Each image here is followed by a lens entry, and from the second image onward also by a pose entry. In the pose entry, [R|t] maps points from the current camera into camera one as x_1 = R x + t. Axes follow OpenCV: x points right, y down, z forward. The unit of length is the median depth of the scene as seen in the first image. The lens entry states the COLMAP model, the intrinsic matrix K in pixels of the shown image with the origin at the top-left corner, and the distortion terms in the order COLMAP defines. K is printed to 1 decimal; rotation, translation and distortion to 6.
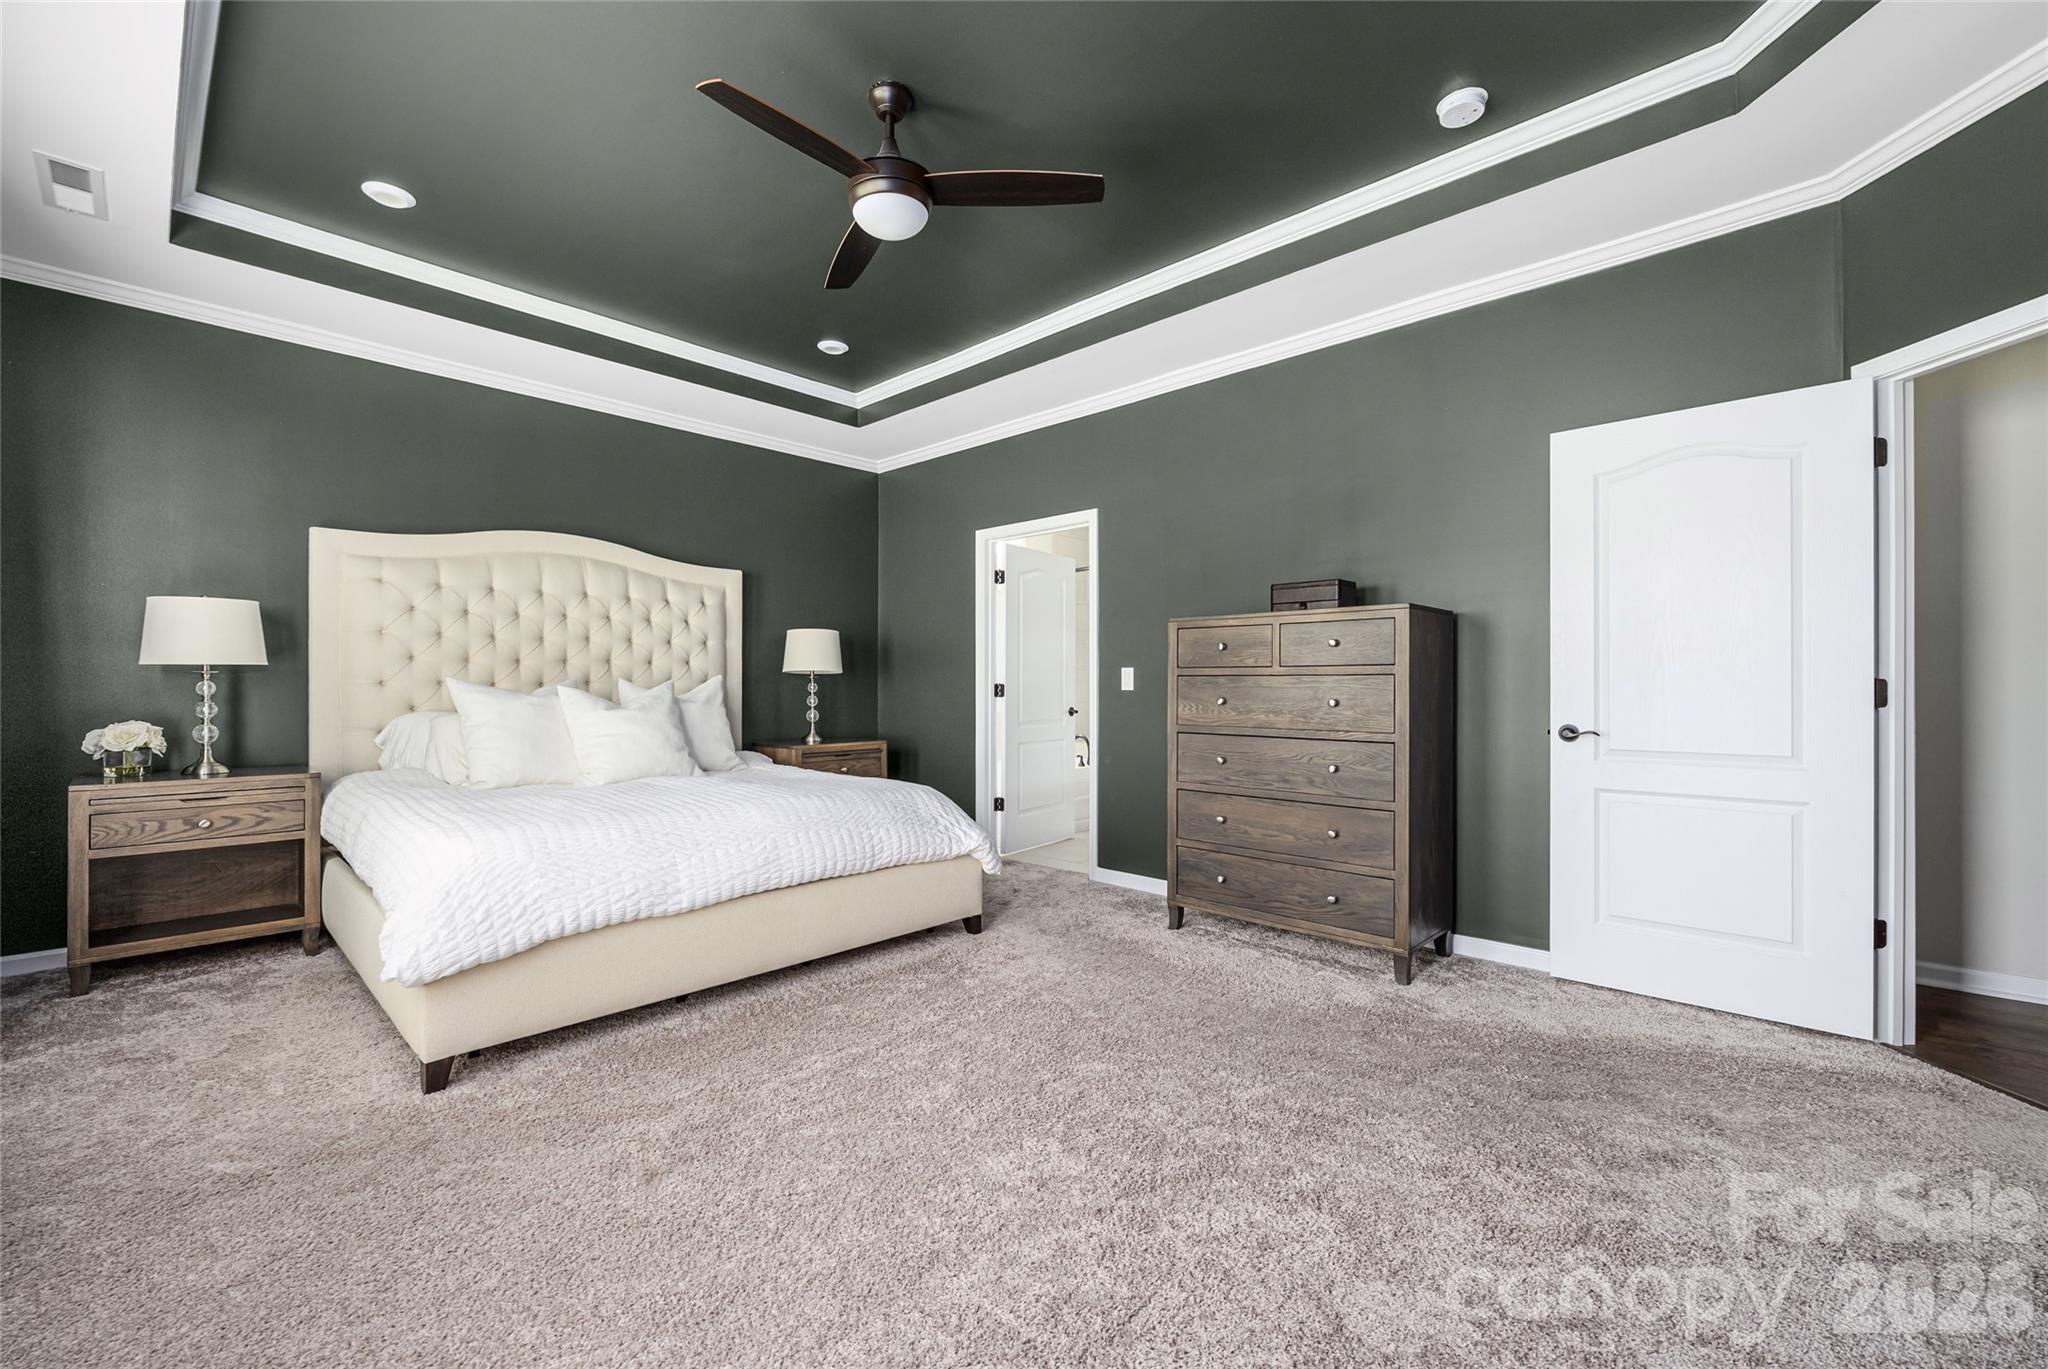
lens RADIAL K [[846.6, 0, 1040.2], [0, 846.6, 681.7], [0, 0, 1]] dist [0.001318, 0.000247]
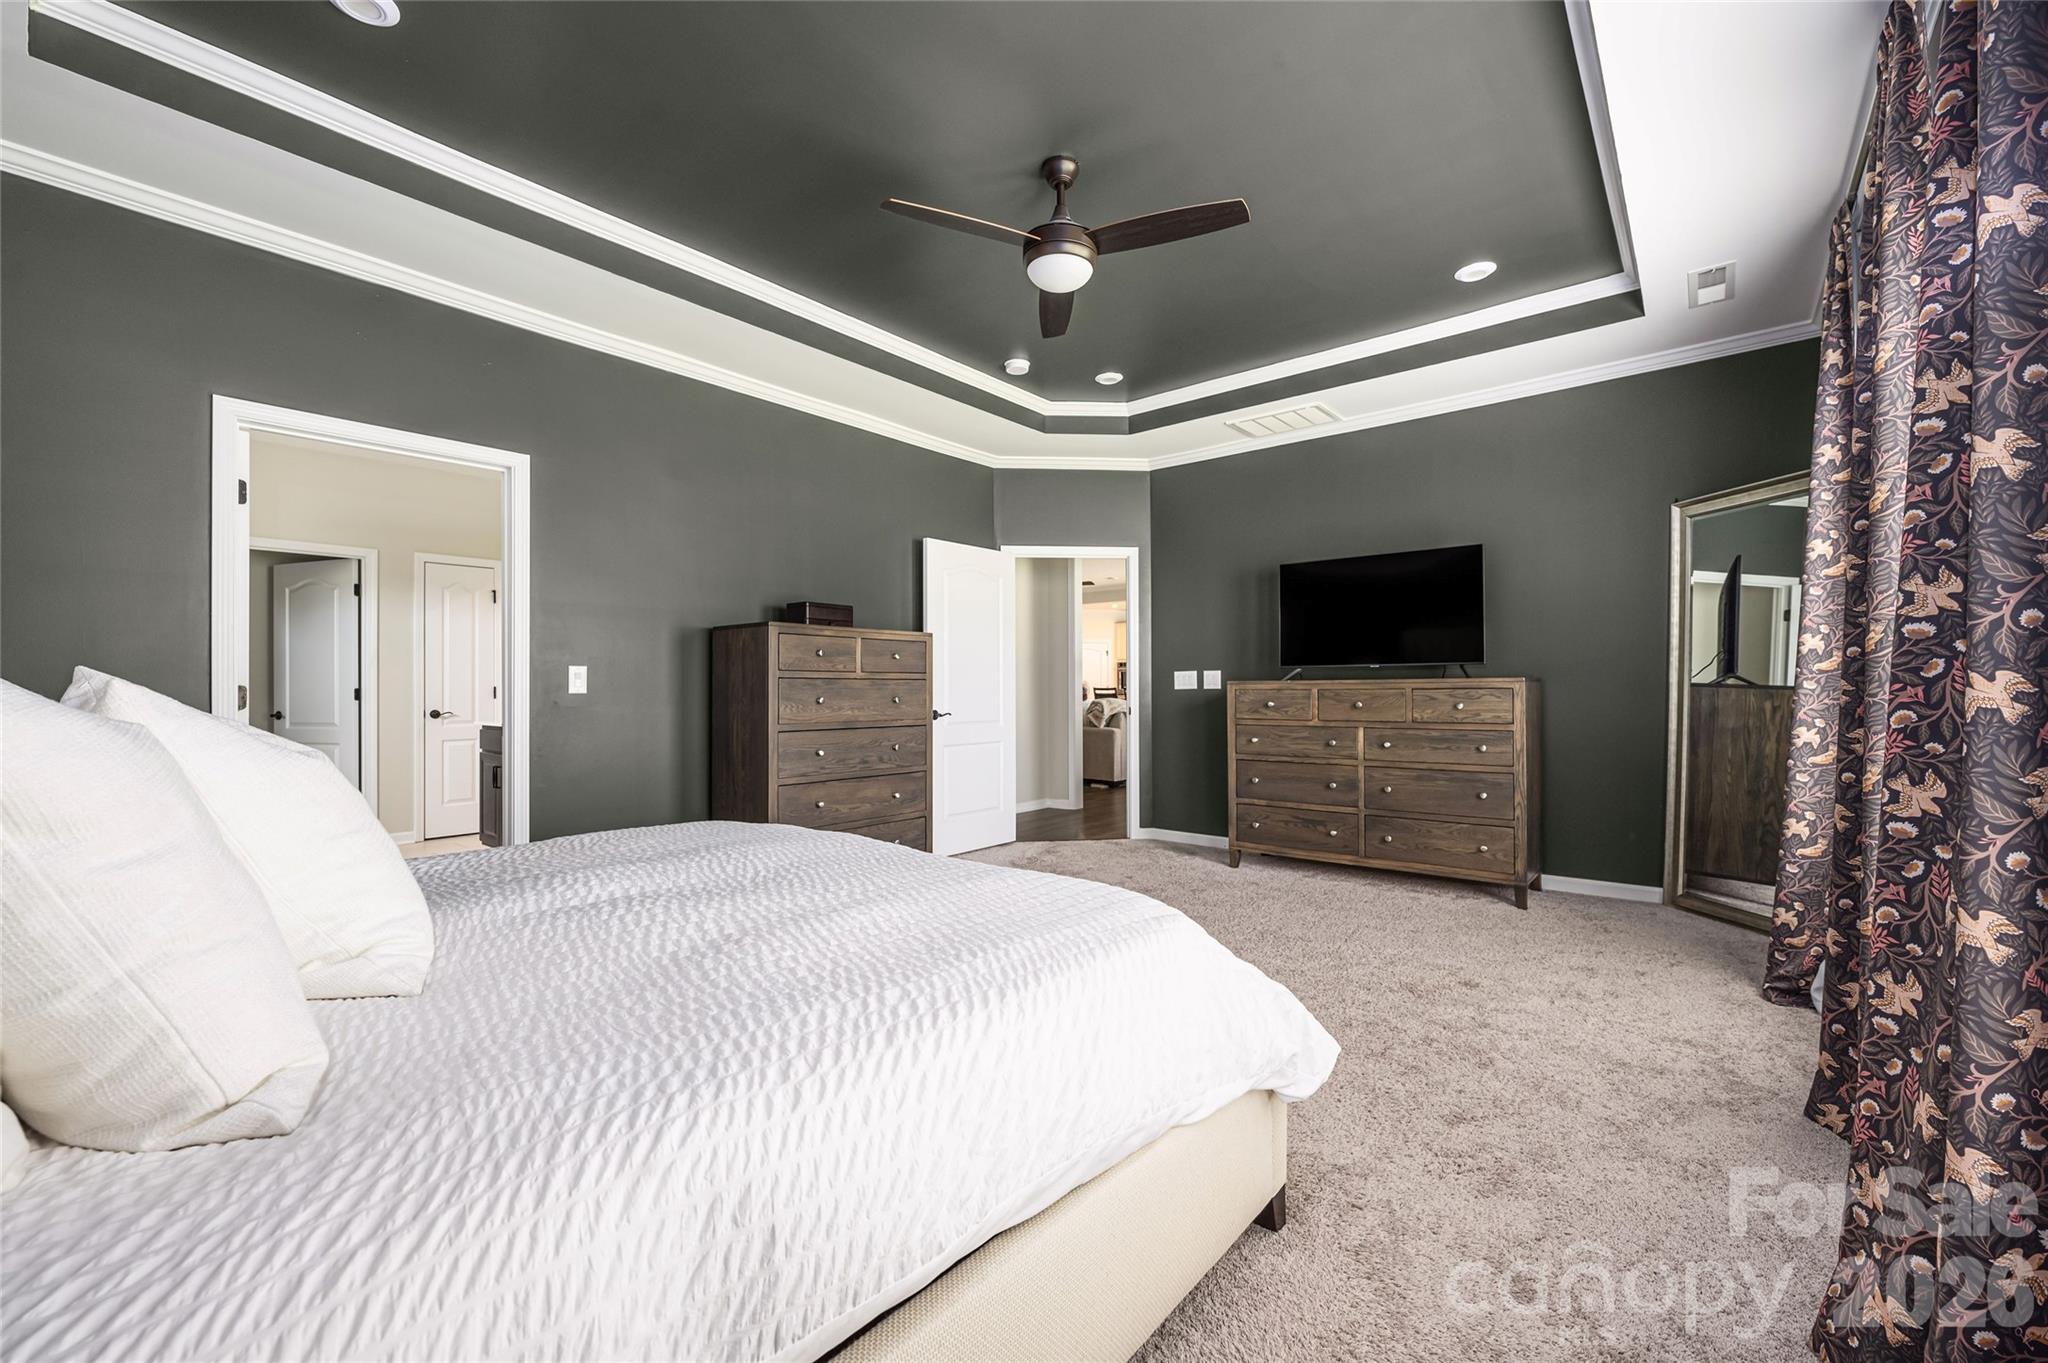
lens RADIAL K [[857.4, 0, 1040.2], [0, 857.4, 688.9], [0, 0, 1]] dist [-0.001348, -0.000086]
pose [[-0.067566, 0.003478, 0.997709, -0.869090], [0.003381, 0.999989, -0.003257, 0.010837], [-0.997709, 0.003153, -0.067577, 0.707310]]
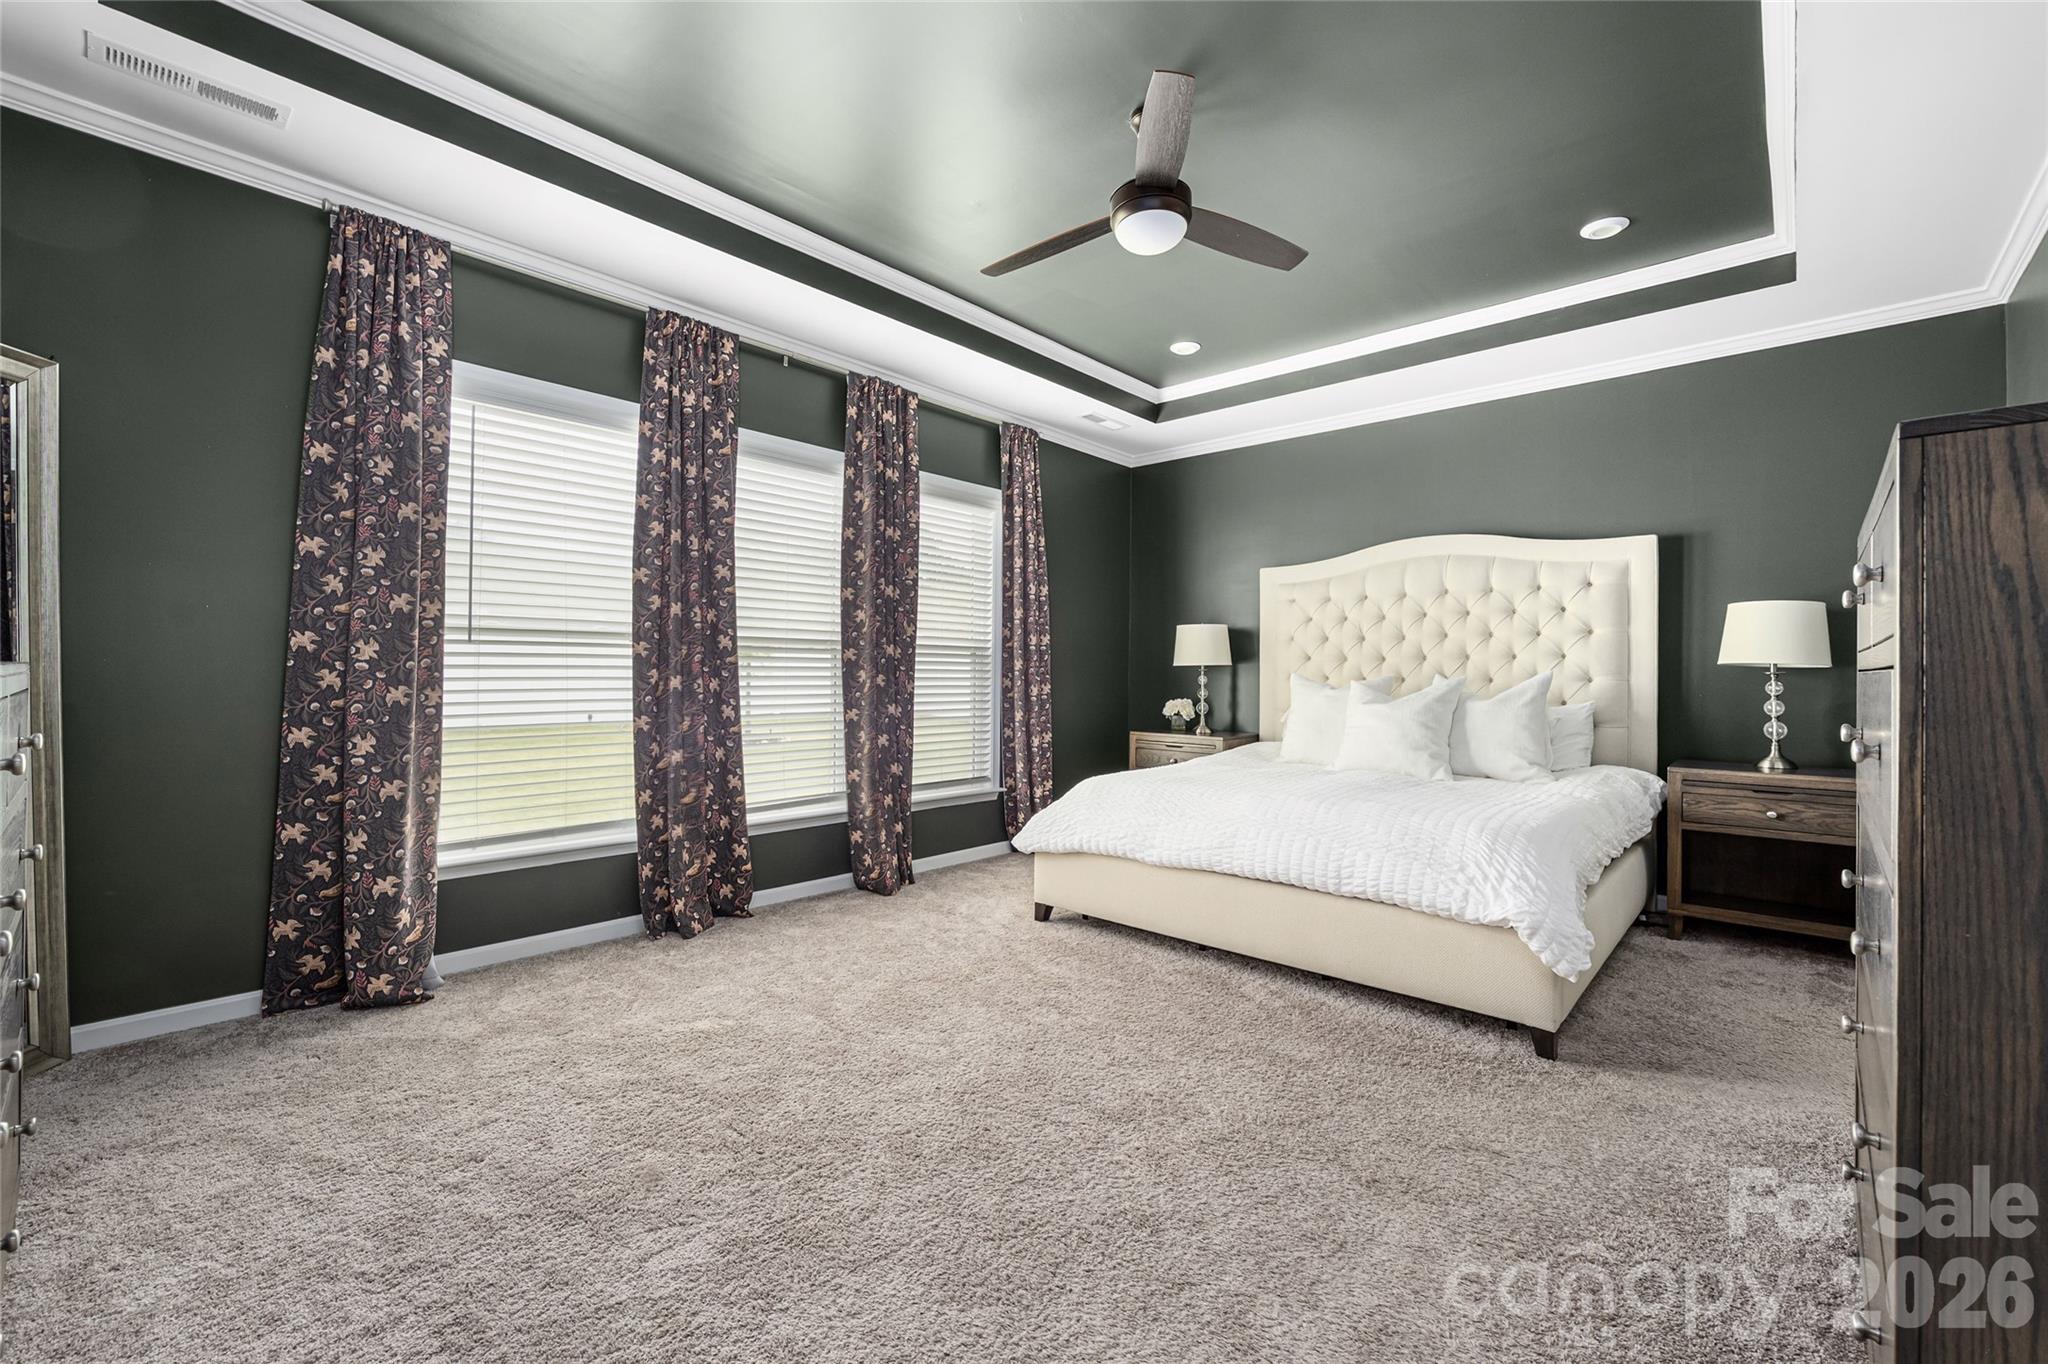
lens RADIAL K [[846.6, 0, 1025.4], [0, 846.6, 677.5], [0, 0, 1]] dist [0.001318, 0.000247]
pose [[0.013363, 0.001634, -0.999909, 0.556048], [-0.006814, 0.999976, 0.001543, 0.002449], [0.999887, 0.006793, 0.013374, 0.558337]]
